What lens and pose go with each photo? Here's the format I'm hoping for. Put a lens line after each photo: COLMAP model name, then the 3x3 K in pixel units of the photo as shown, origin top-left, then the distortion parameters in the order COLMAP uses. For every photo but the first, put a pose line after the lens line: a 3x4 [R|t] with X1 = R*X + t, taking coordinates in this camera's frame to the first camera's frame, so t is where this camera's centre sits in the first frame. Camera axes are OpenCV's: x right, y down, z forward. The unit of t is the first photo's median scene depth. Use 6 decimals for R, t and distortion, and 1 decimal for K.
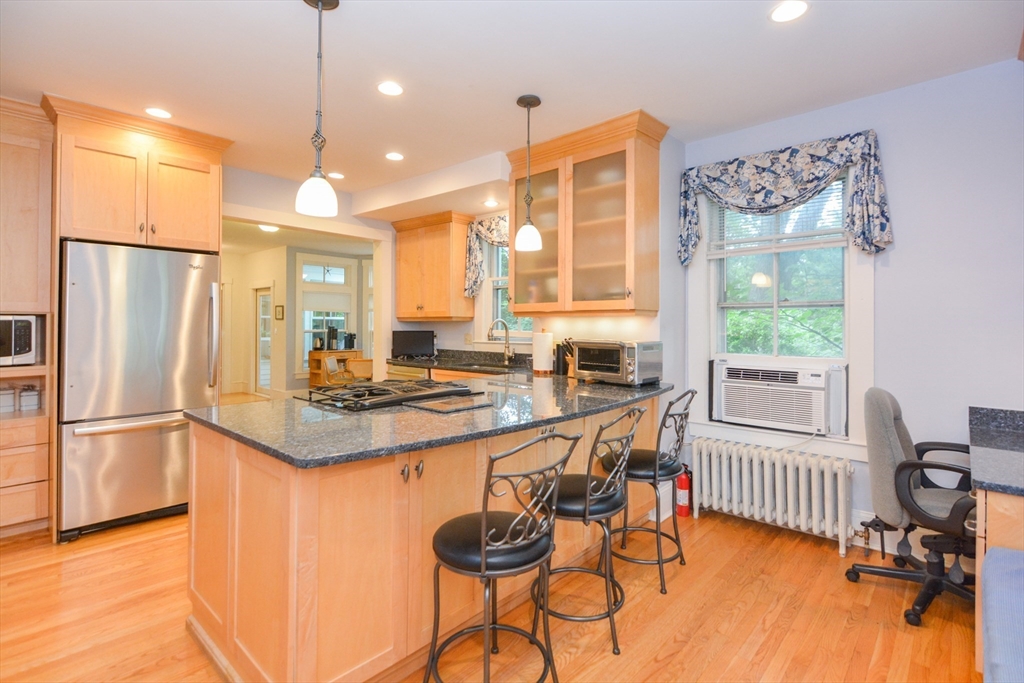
lens RADIAL K [[494.0, 0, 511.7], [0, 494.0, 318.6], [0, 0, 1]] dist [-0.008545, -0.006743]
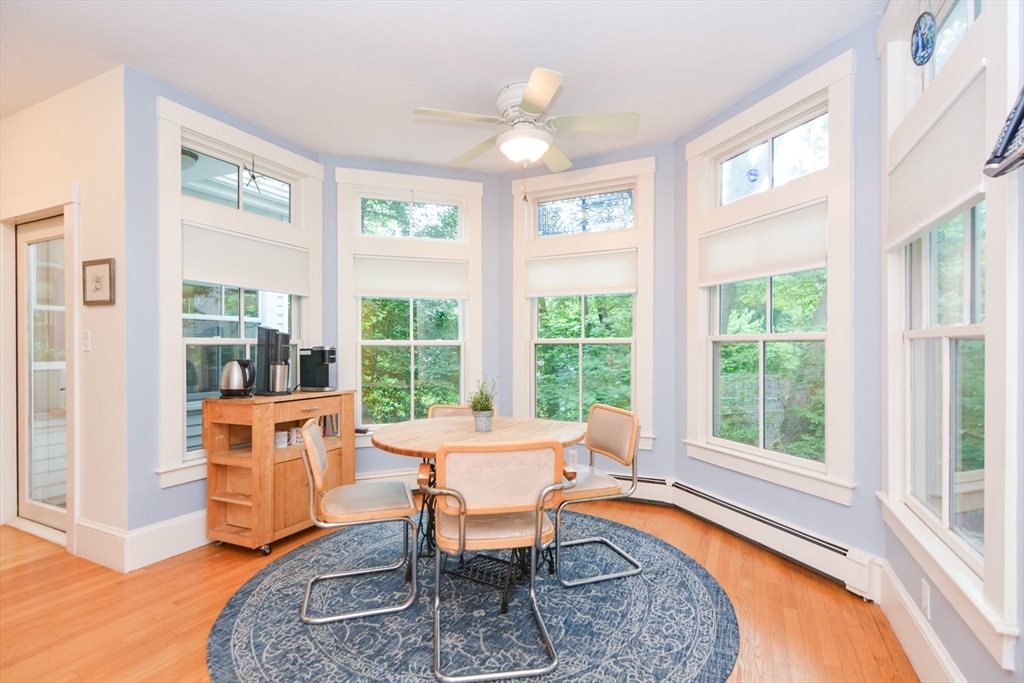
lens RADIAL K [[494.0, 0, 508.0], [0, 494.0, 347.0], [0, 0, 1]] dist [-0.008545, -0.006743]
pose [[0.959796, -0.007878, 0.280588, -0.301316], [0.003455, 0.999862, 0.016252, 0.024564], [-0.280677, -0.014630, 0.959691, 0.611655]]
